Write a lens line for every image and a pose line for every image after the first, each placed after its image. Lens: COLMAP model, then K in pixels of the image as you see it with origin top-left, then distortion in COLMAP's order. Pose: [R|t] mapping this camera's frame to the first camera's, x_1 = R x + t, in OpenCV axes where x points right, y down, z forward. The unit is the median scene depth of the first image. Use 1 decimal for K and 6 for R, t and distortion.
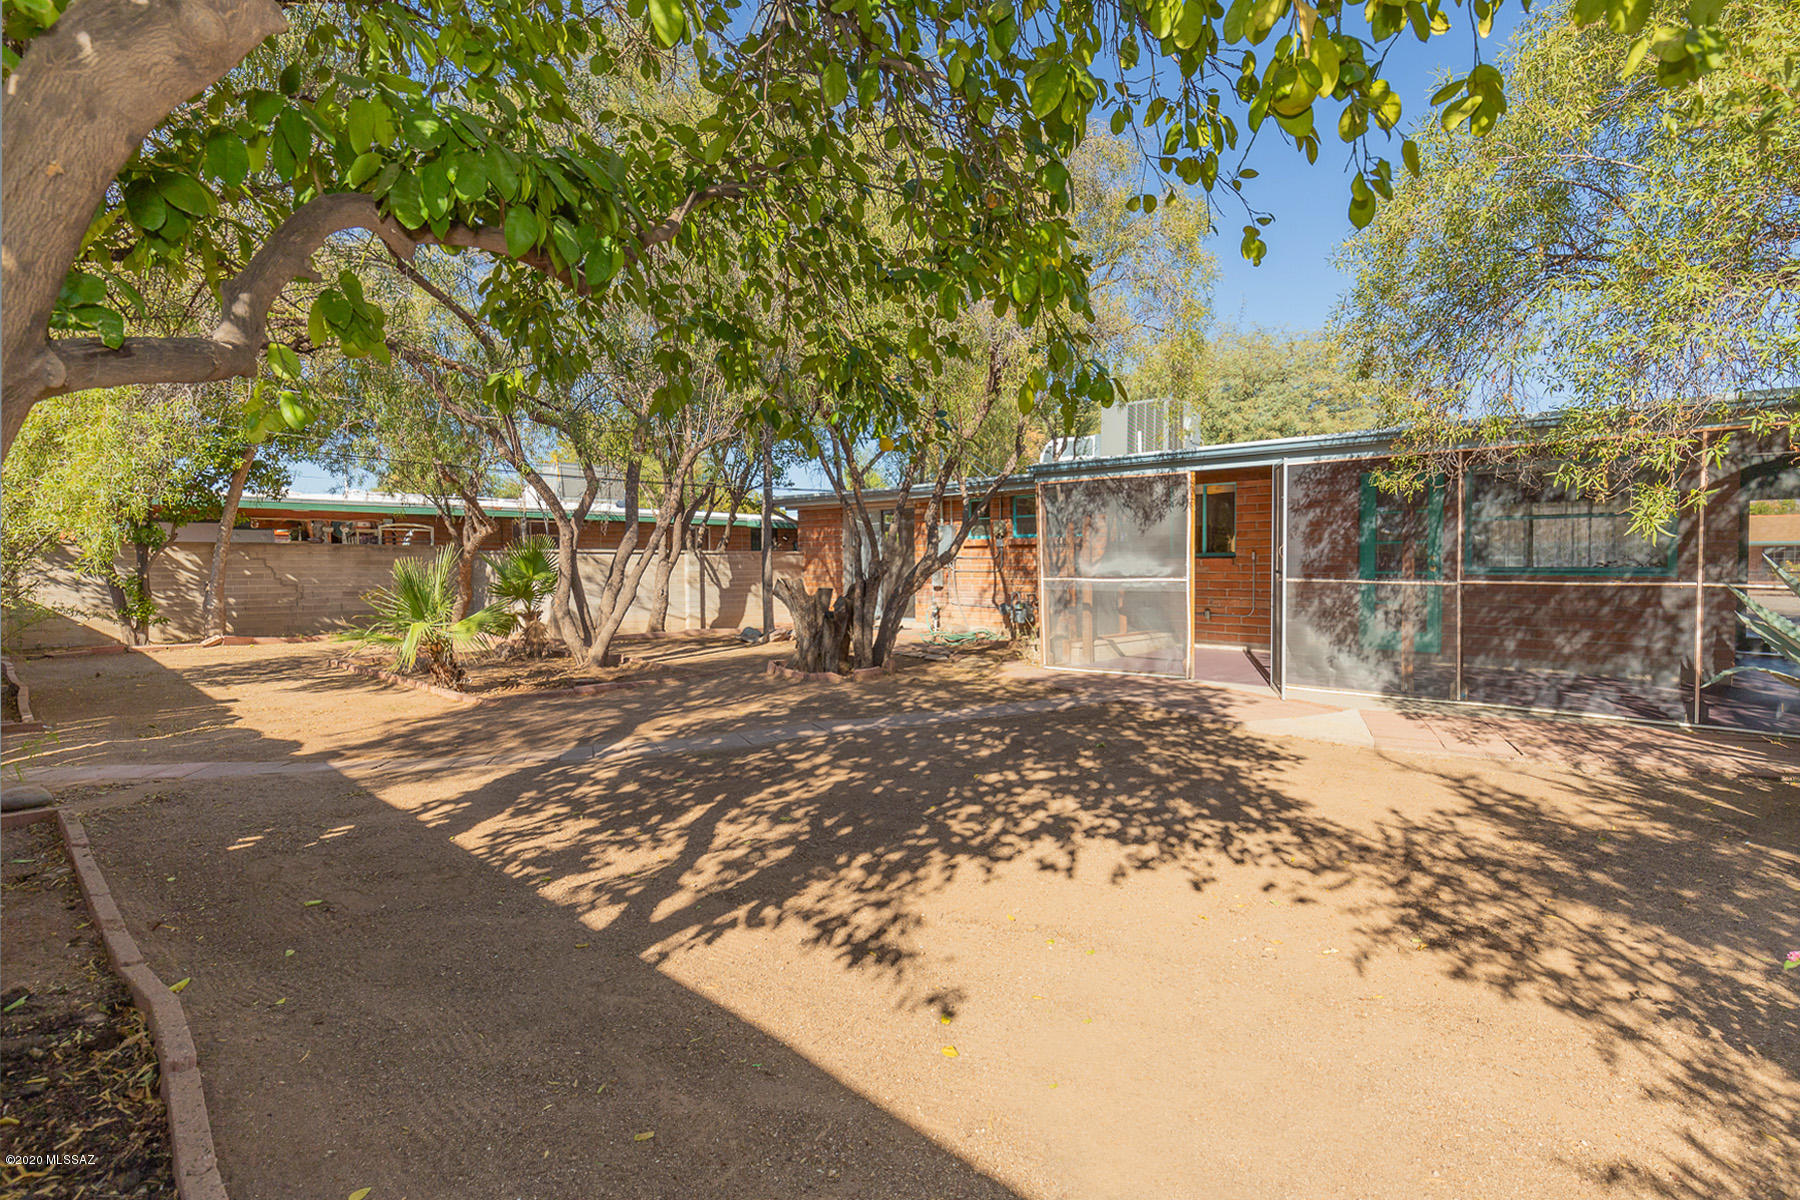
lens RADIAL K [[813.4, 0, 861.1], [0, 813.4, 595.5], [0, 0, 1]] dist [0.002873, 0.000185]
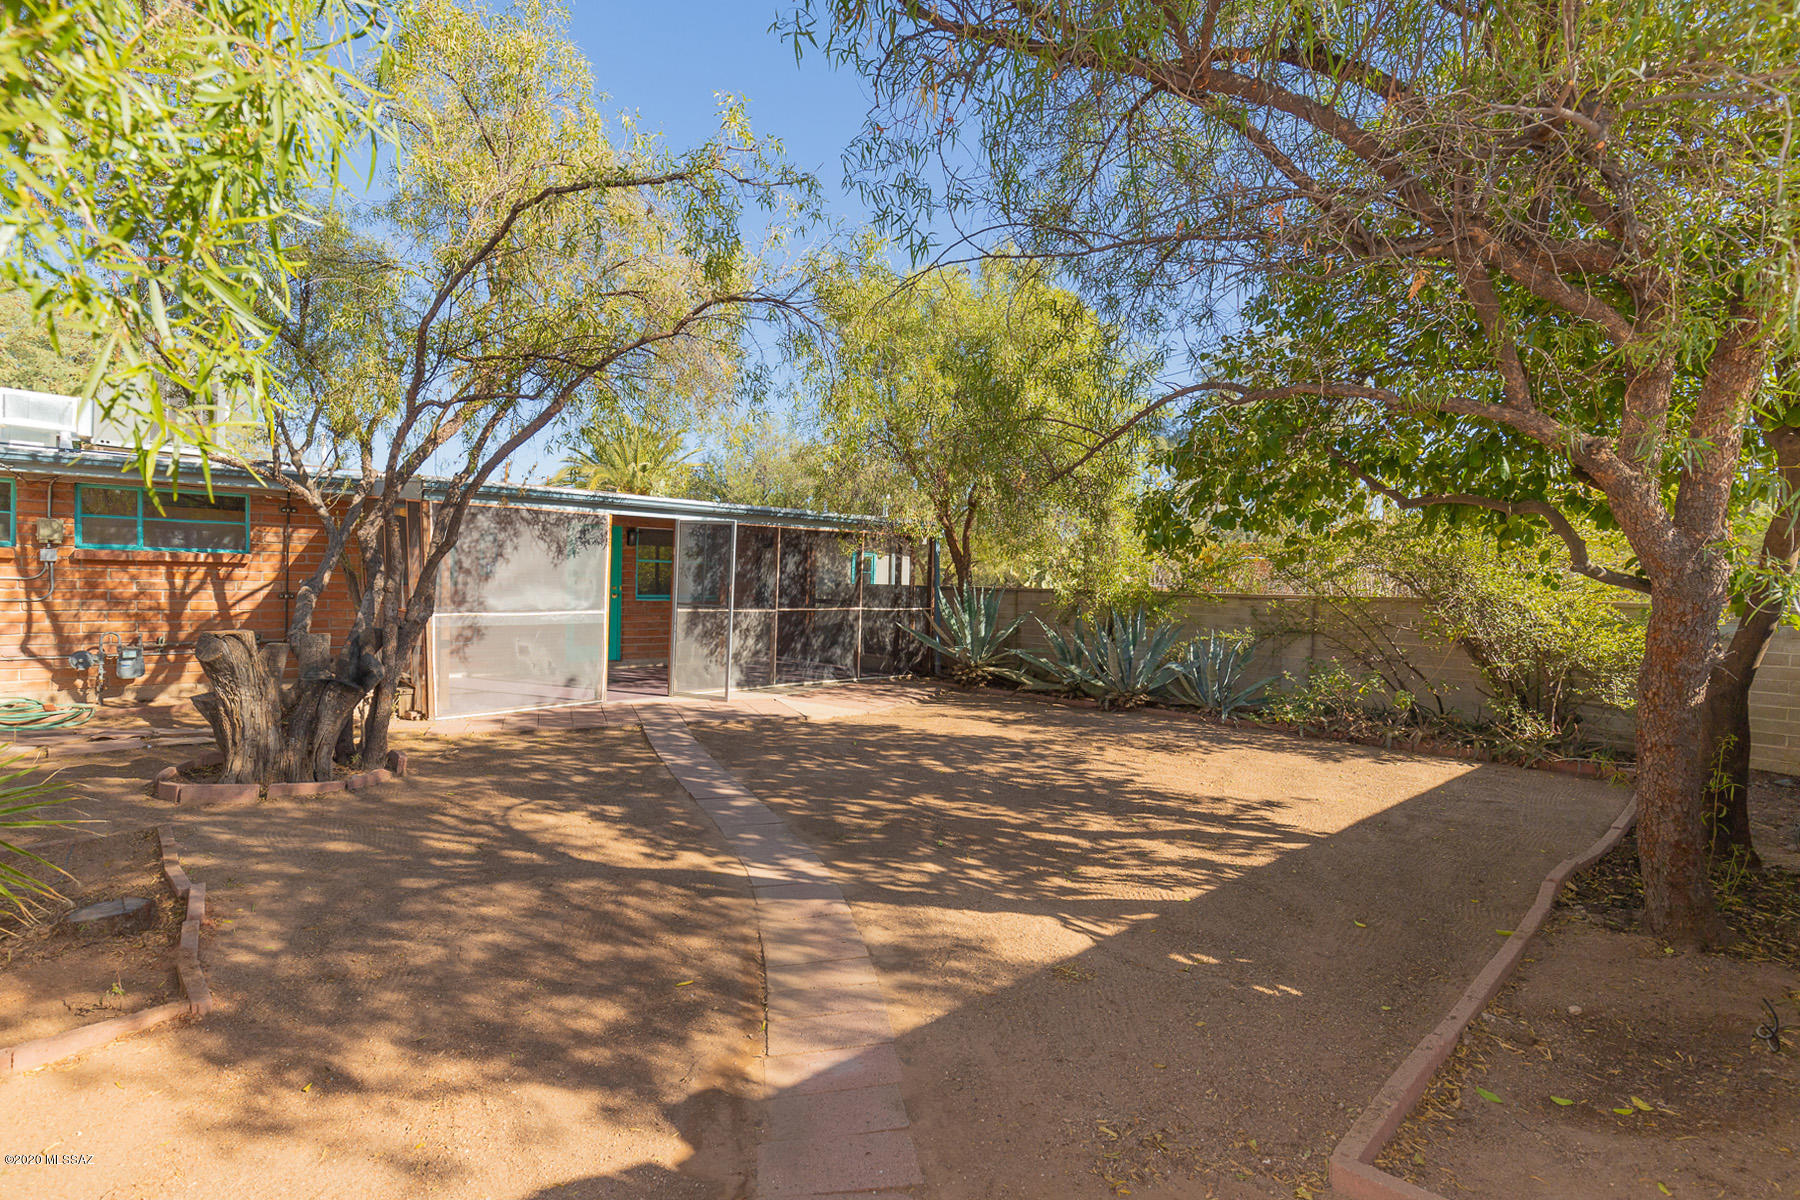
lens RADIAL K [[813.4, 0, 861.1], [0, 813.4, 595.5], [0, 0, 1]] dist [0.002873, 0.000185]
pose [[0.115990, -0.014770, 0.993141, -0.805686], [0.021795, 0.999687, 0.012322, -0.058577], [-0.993011, 0.020216, 0.116275, 0.653125]]
